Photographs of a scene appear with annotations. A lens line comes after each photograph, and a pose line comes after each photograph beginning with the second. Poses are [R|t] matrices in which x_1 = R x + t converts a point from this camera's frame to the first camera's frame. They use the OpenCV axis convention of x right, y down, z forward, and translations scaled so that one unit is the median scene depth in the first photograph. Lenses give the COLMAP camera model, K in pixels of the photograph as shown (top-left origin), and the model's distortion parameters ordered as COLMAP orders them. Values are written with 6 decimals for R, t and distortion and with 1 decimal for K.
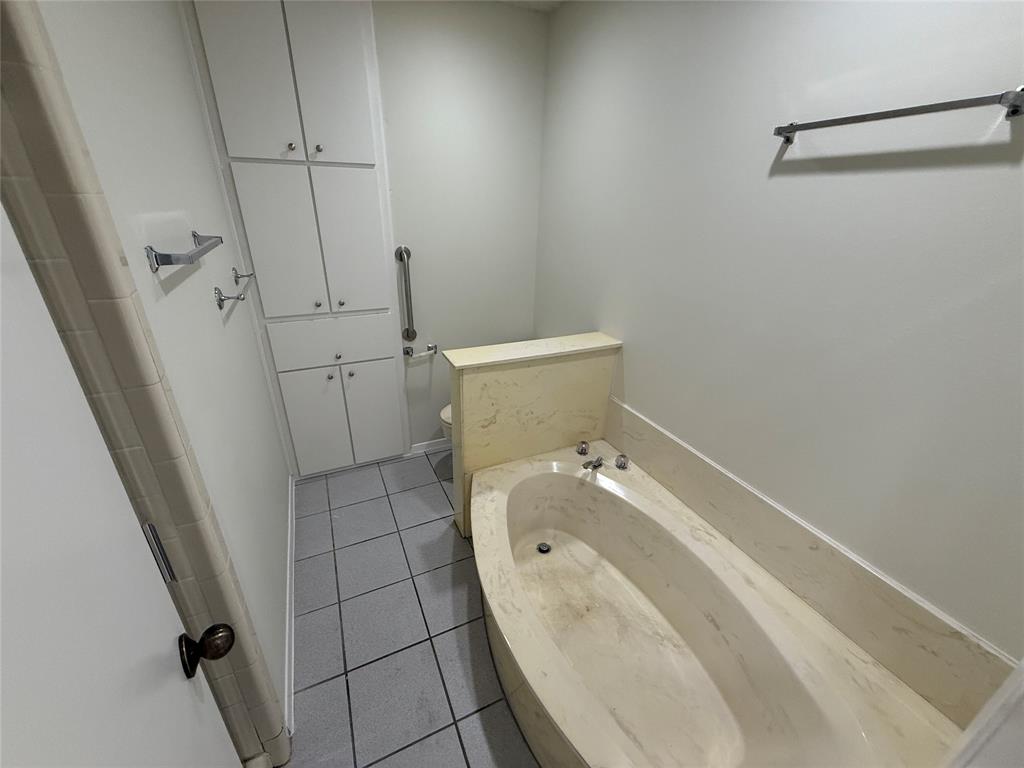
lens RADIAL K [[408.4, 0, 508.8], [0, 408.4, 384.2], [0, 0, 1]] dist [-0.000300, 0.000524]
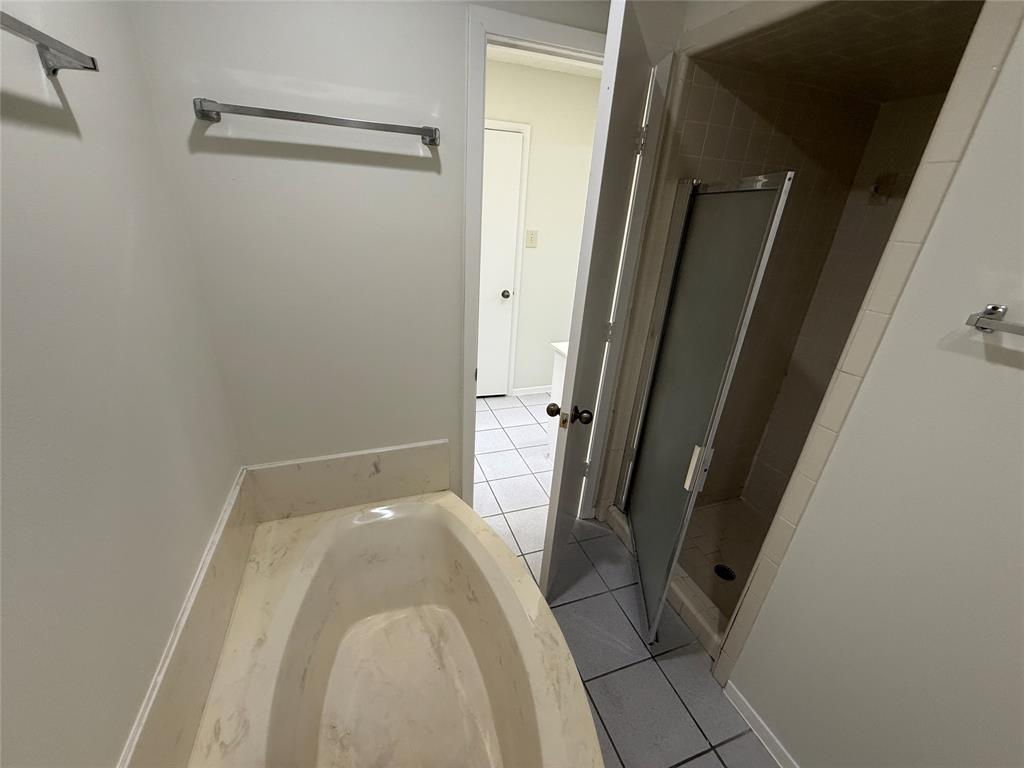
lens RADIAL K [[408.4, 0, 508.8], [0, 408.4, 384.2], [0, 0, 1]] dist [-0.000300, 0.000524]
pose [[-0.991685, -0.115243, 0.057271, 0.105351], [-0.034039, 0.664080, 0.746886, -0.567045], [-0.124106, 0.738727, -0.662481, 1.214009]]
